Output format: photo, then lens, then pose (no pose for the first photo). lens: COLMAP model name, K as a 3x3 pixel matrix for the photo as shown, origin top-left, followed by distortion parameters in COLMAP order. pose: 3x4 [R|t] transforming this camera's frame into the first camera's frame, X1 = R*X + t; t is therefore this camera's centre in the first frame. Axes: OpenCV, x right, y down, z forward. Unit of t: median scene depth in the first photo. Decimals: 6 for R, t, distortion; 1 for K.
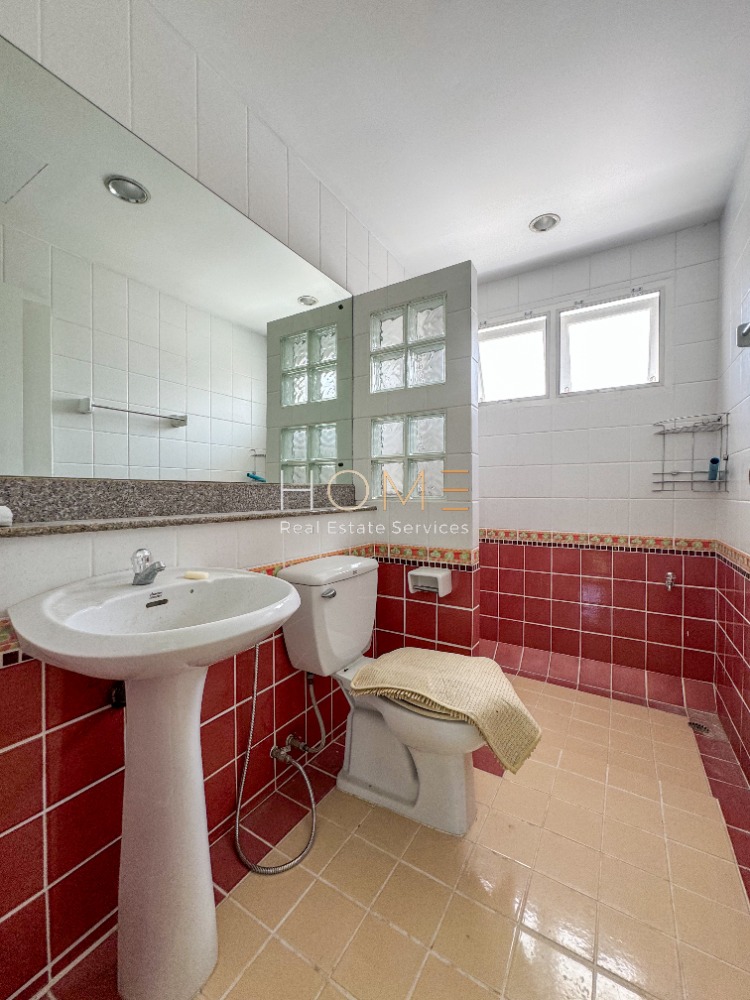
lens RADIAL K [[404.5, 0, 375.5], [0, 404.5, 496.8], [0, 0, 1]] dist [-0.001315, 0.000289]
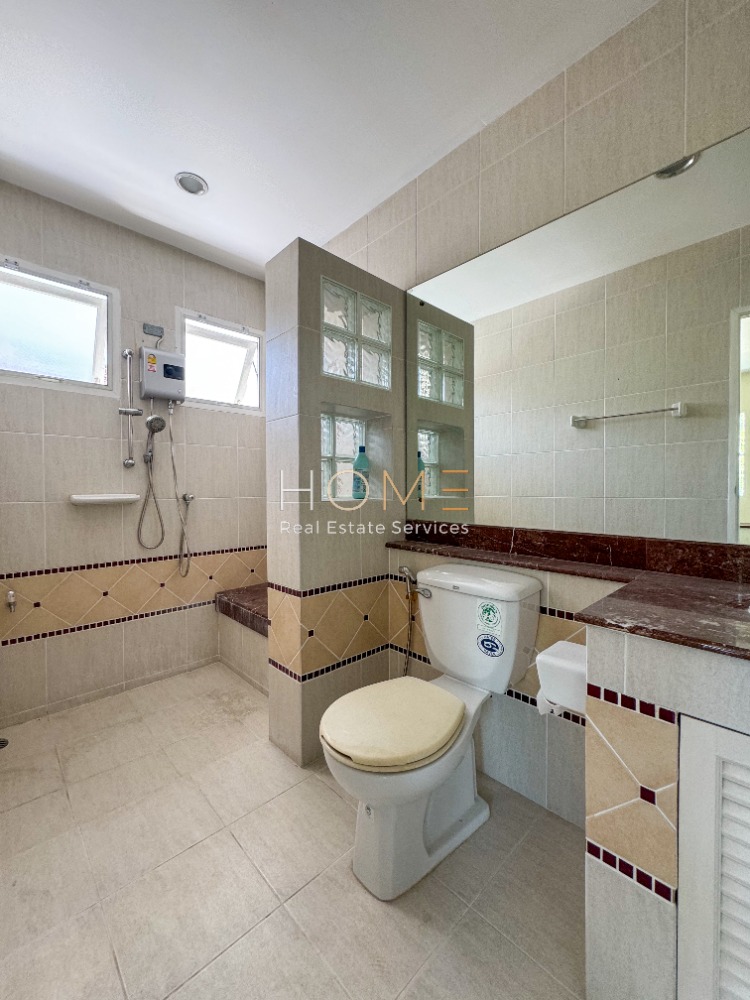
lens RADIAL K [[404.5, 0, 376.2], [0, 404.5, 498.0], [0, 0, 1]] dist [-0.001315, 0.000289]
pose [[0.260096, -0.013324, 0.965491, -0.836475], [0.014655, 0.999844, 0.009850, -0.019988], [-0.965472, 0.011587, 0.260251, 0.721583]]
